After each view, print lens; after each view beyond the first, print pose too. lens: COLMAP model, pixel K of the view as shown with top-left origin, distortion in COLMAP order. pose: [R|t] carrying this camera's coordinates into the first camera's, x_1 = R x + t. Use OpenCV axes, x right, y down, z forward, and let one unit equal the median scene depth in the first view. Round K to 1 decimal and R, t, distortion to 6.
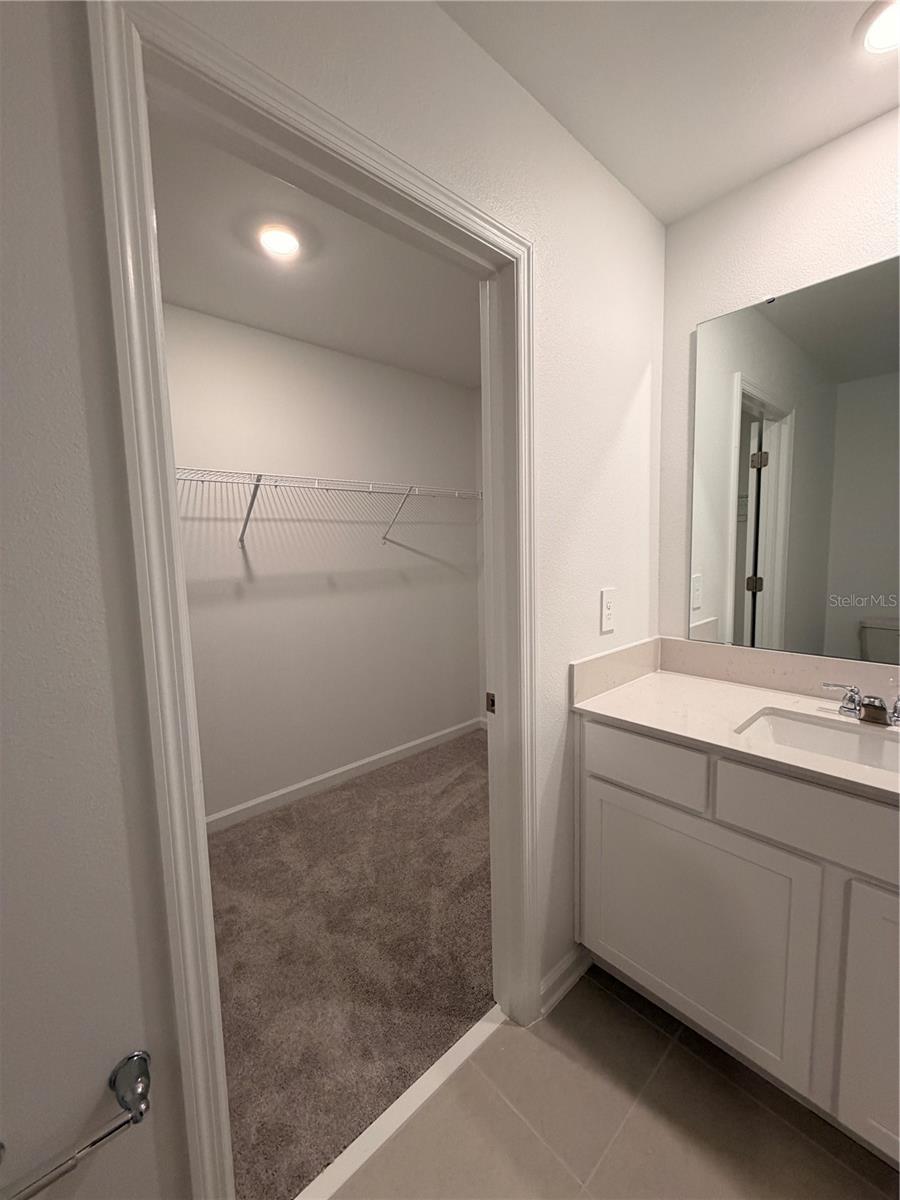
lens RADIAL K [[479.4, 0, 450.2], [0, 479.4, 596.2], [0, 0, 1]] dist [-0.000094, 0.000864]
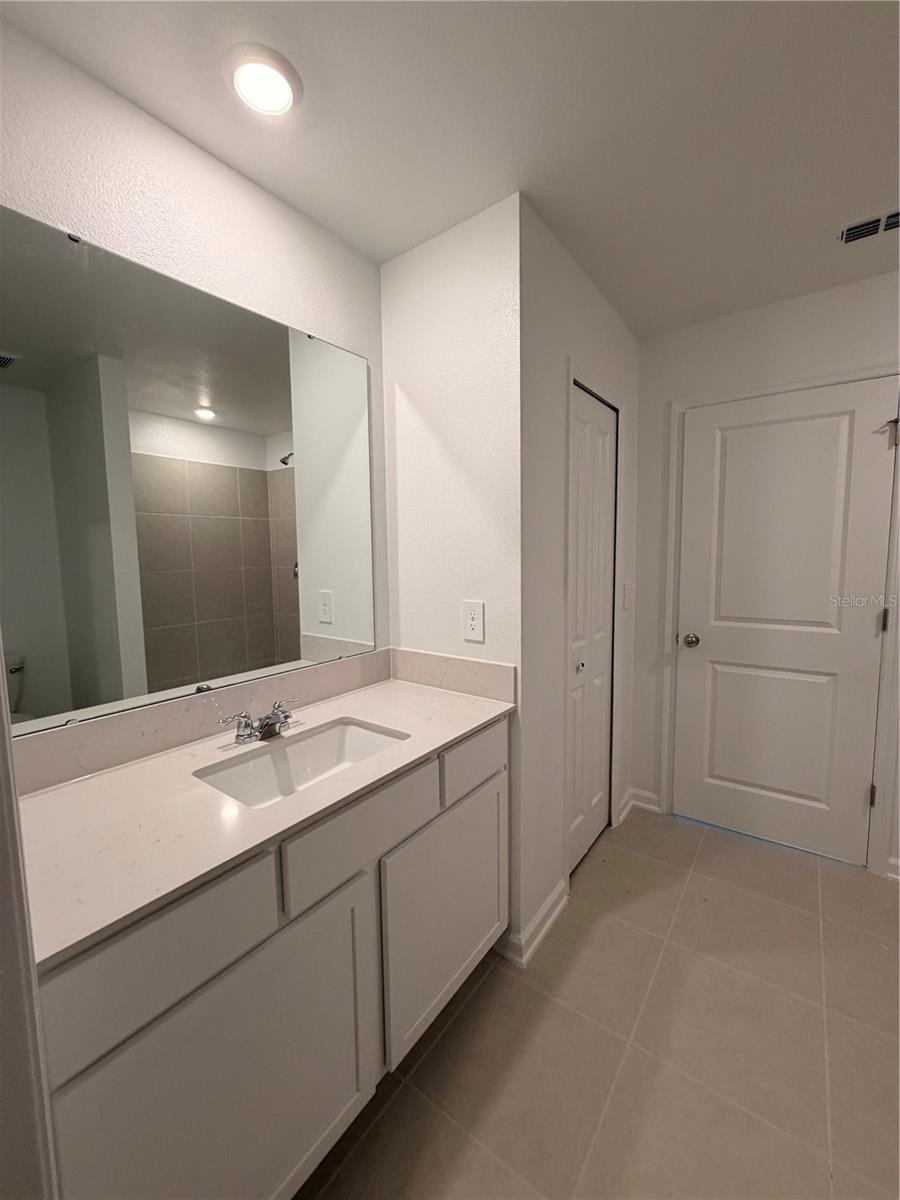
lens RADIAL K [[479.4, 0, 450.2], [0, 479.4, 596.2], [0, 0, 1]] dist [-0.000094, 0.000864]
pose [[-0.183007, -0.064115, 0.981019, -0.179228], [0.129619, 0.987586, 0.088724, -0.073945], [-0.974529, 0.143395, -0.172424, 0.646286]]
